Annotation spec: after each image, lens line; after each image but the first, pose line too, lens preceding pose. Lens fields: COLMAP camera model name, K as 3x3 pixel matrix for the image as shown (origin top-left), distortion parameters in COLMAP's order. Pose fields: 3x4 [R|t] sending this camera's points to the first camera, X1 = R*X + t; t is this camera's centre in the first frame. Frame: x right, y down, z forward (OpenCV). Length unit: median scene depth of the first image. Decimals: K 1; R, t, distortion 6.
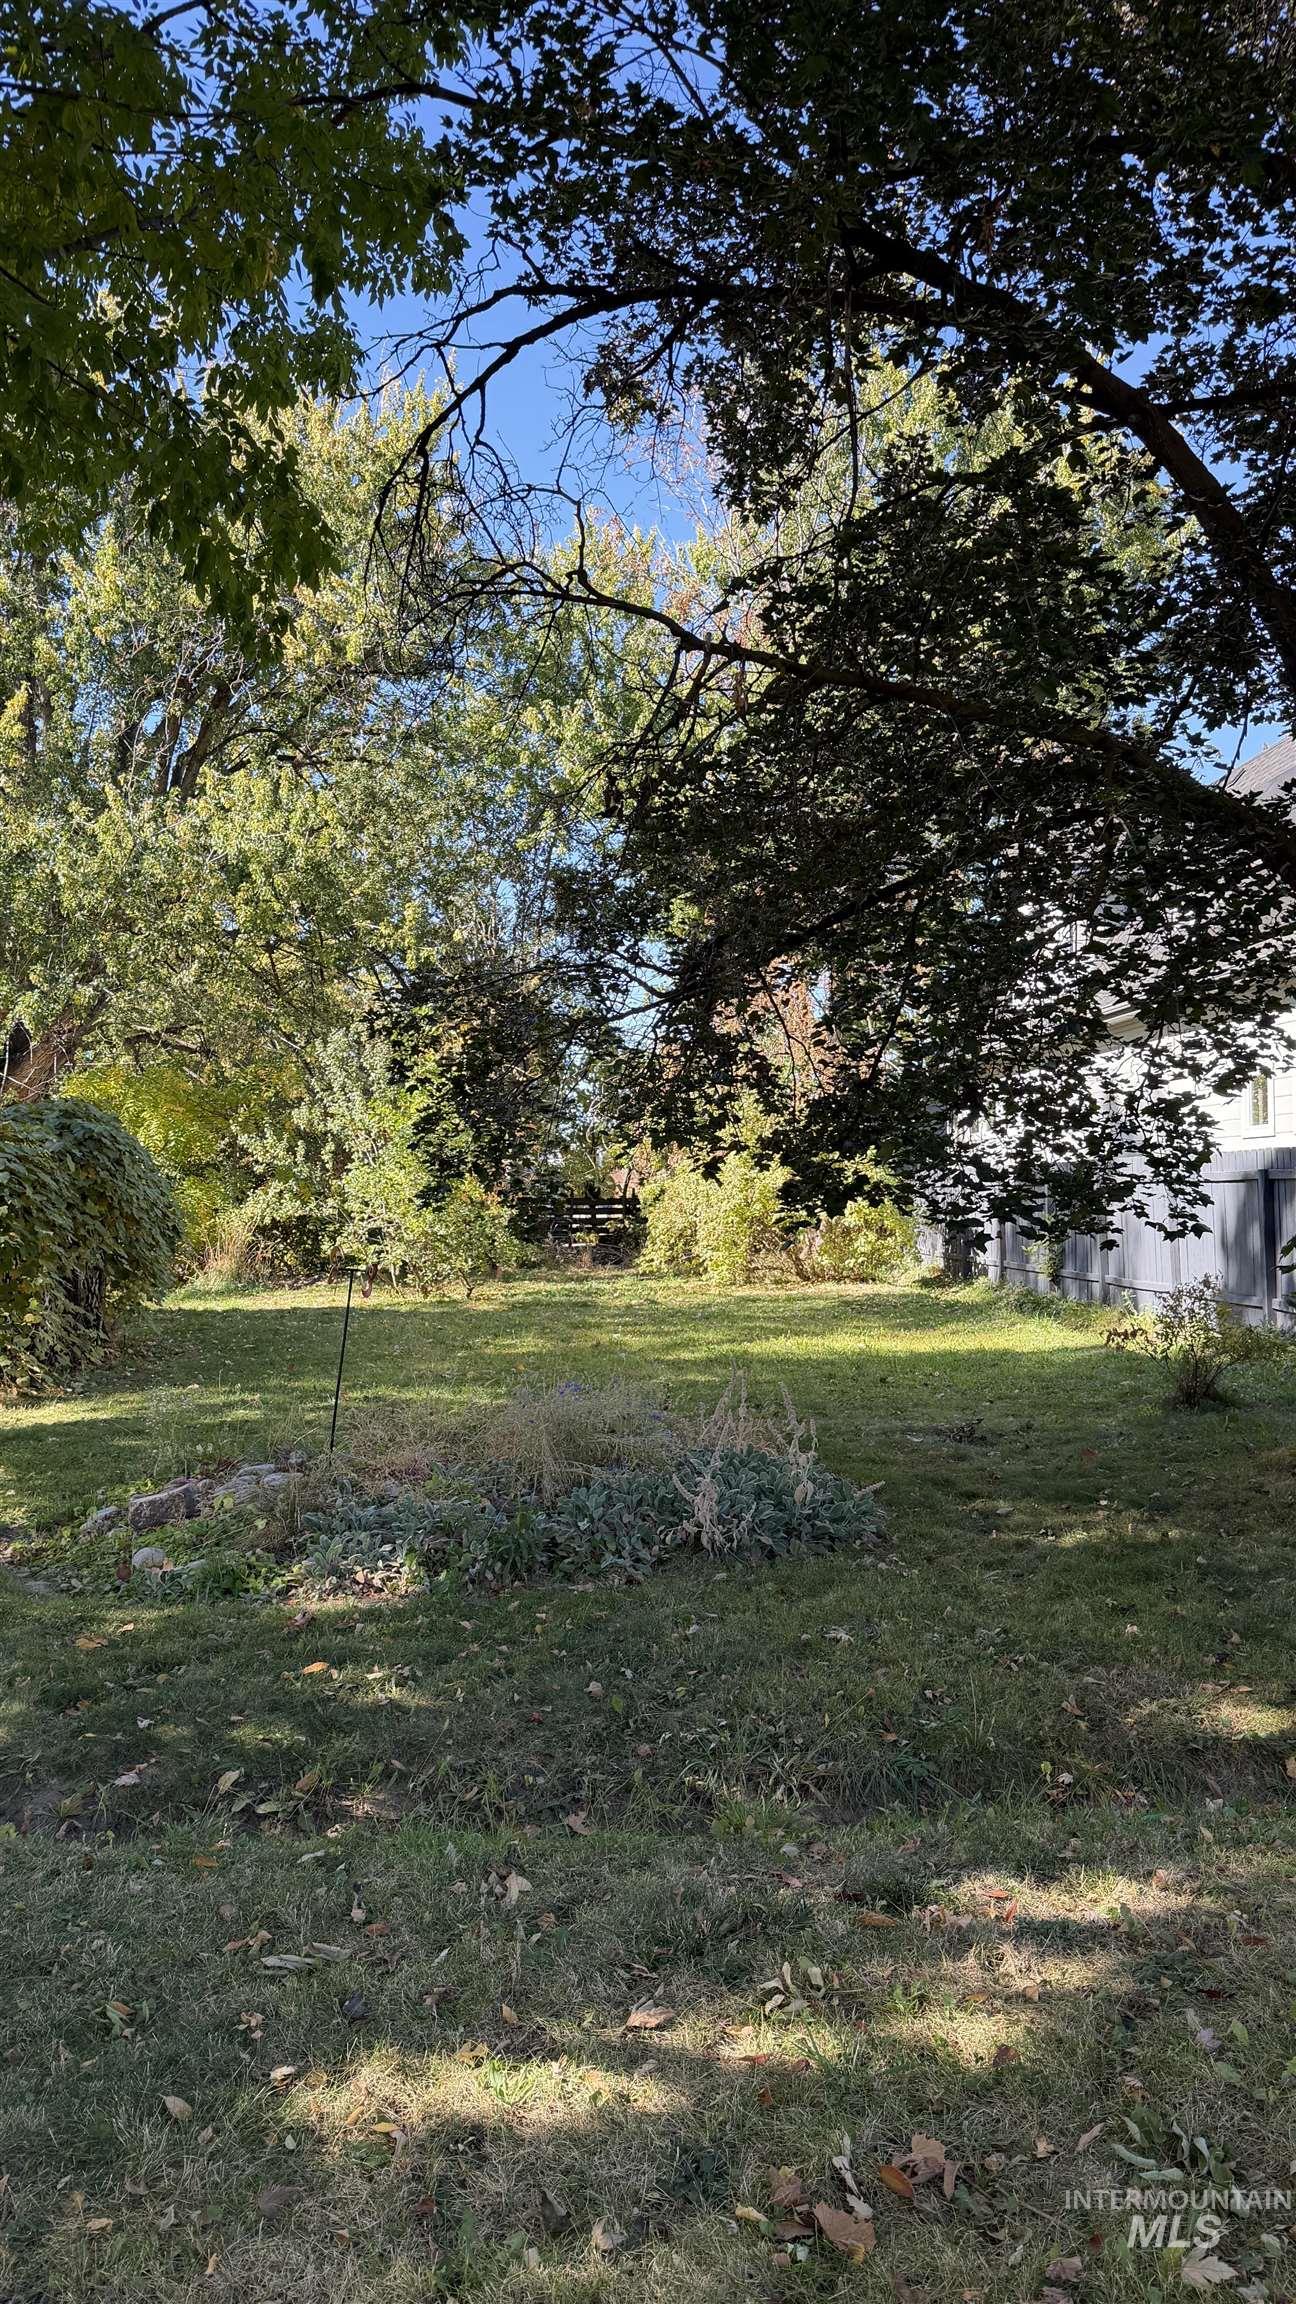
lens RADIAL K [[1610.4, 0, 654.7], [0, 1610.4, 1189.7], [0, 0, 1]] dist [0.169263, -0.001015]
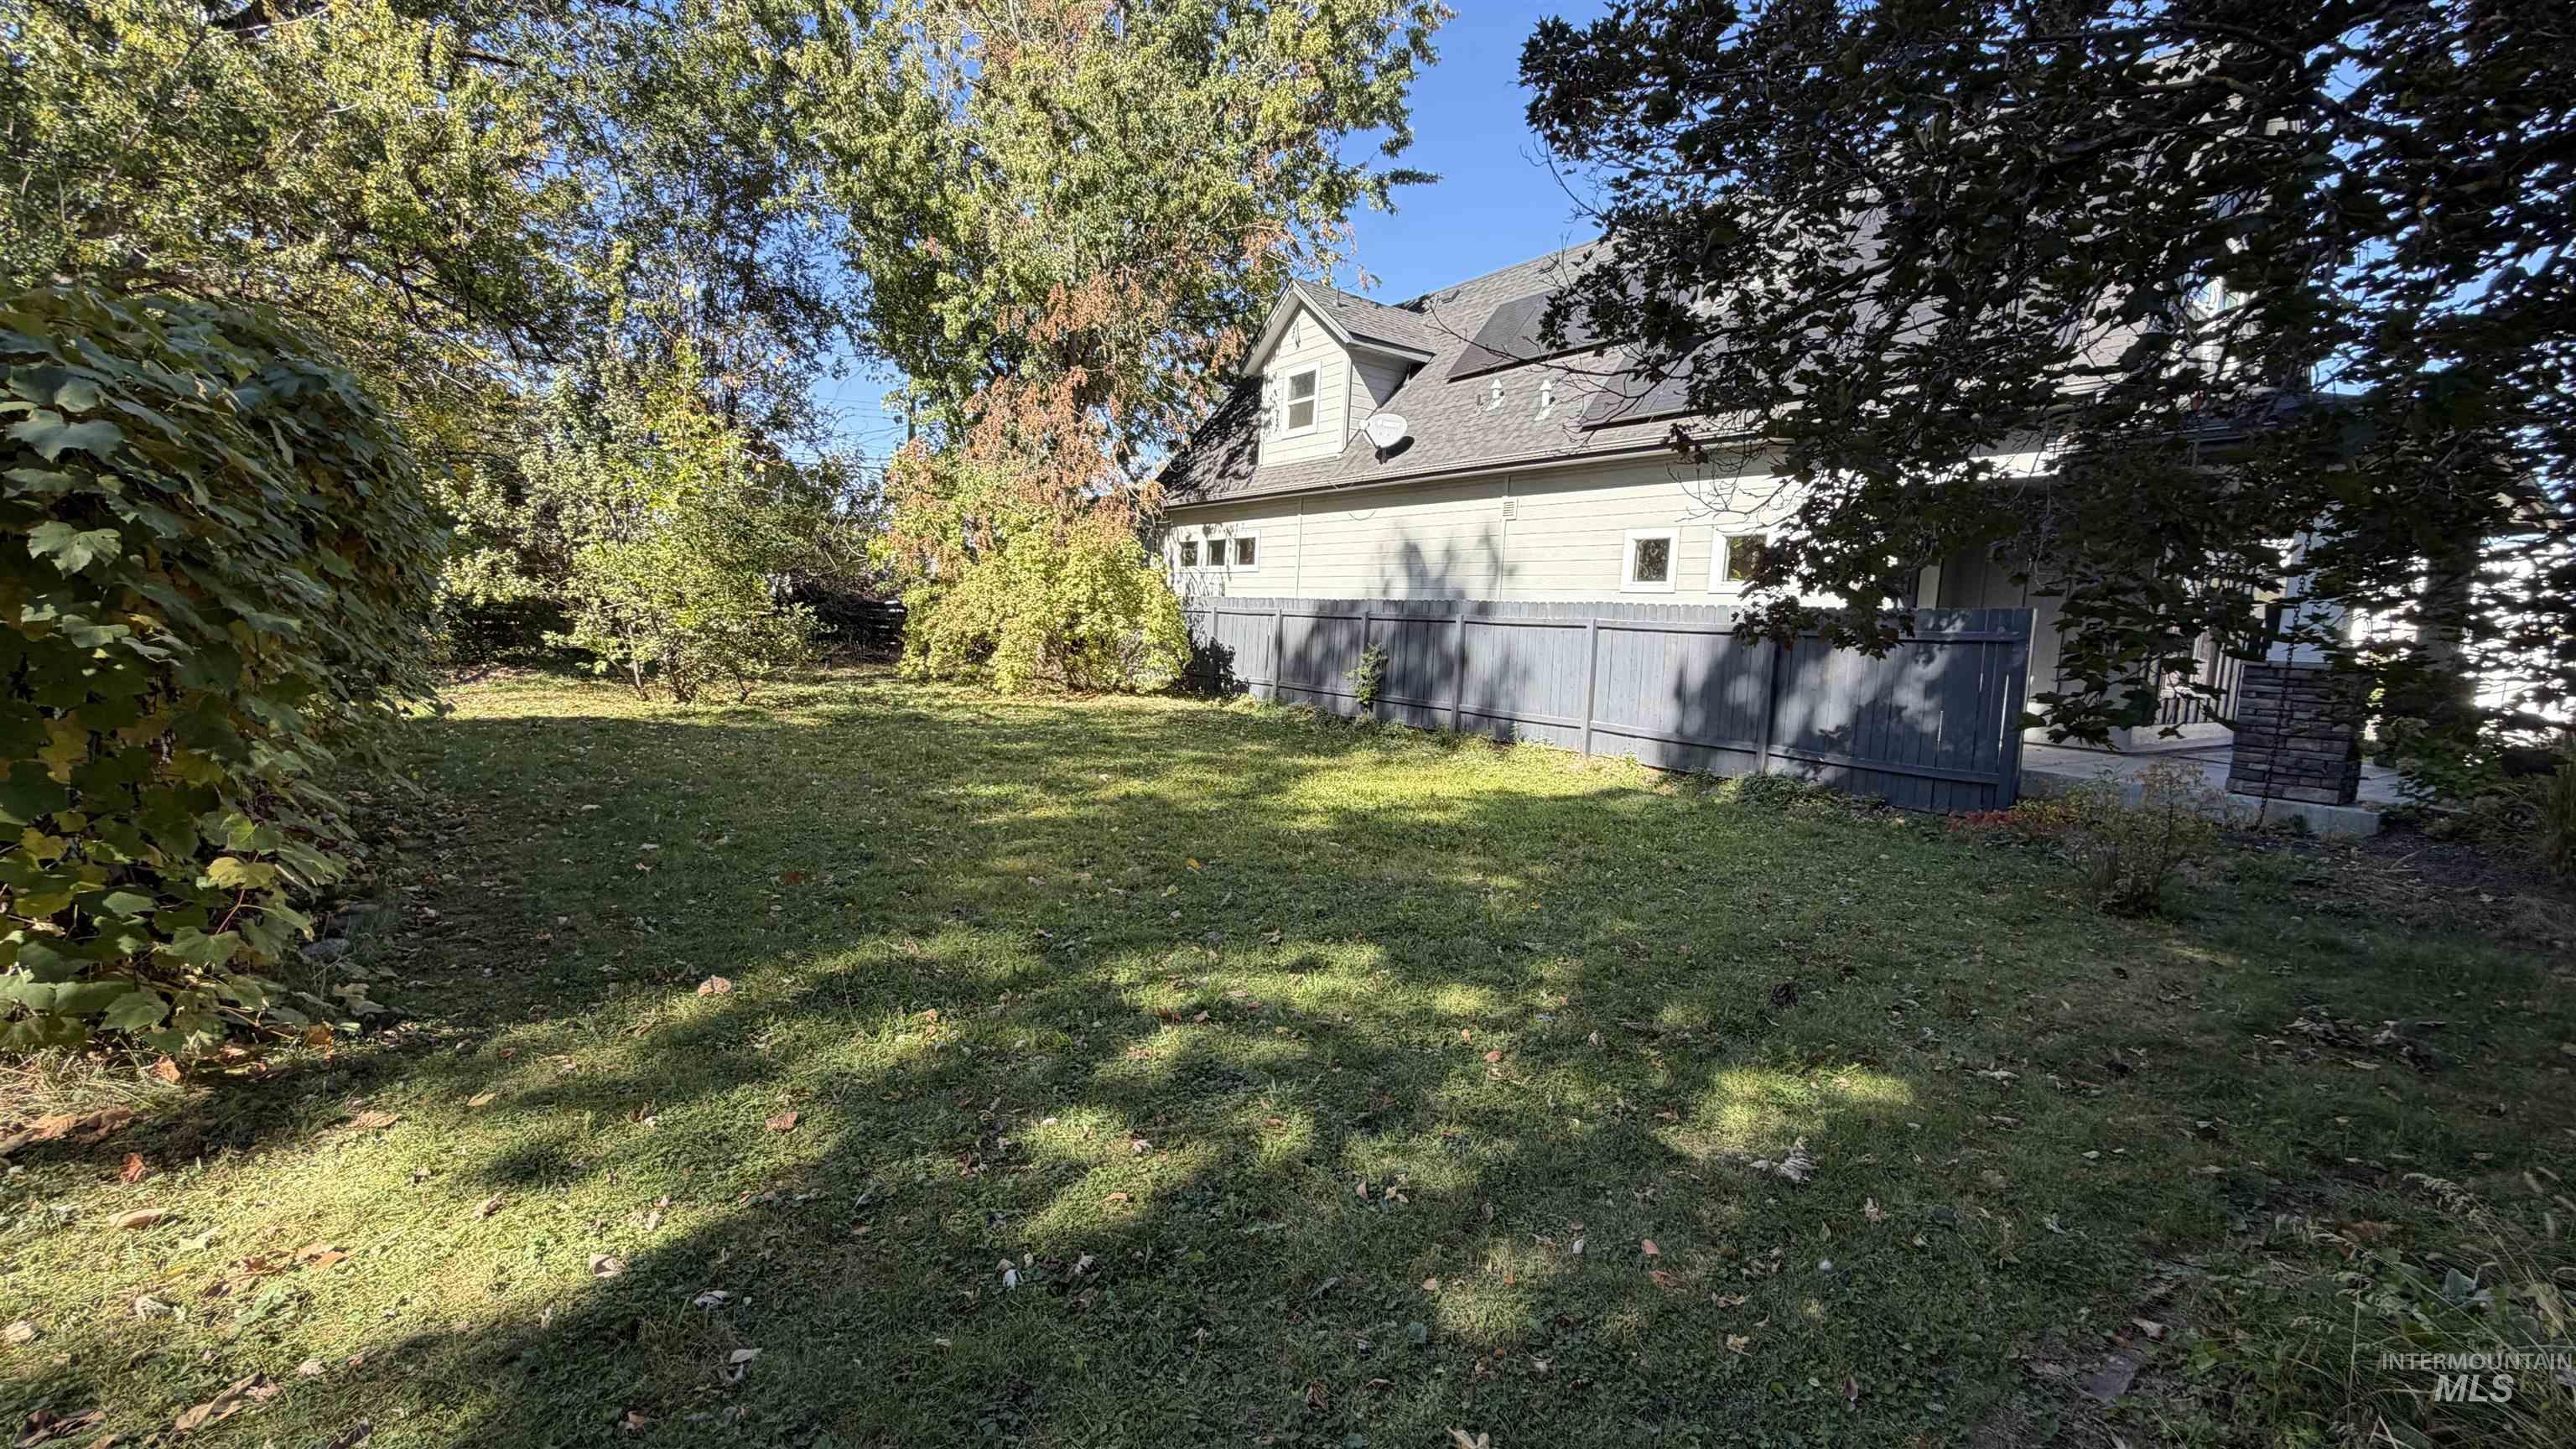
lens RADIAL K [[1020.9, 0, 1275.4], [0, 1020.9, 729.0], [0, 0, 1]] dist [-0.002173, -0.000055]
pose [[0.847602, 0.004405, 0.530615, -0.147713], [-0.065696, 0.993143, 0.096698, 0.006867], [-0.526550, -0.116821, 0.842079, 0.343509]]
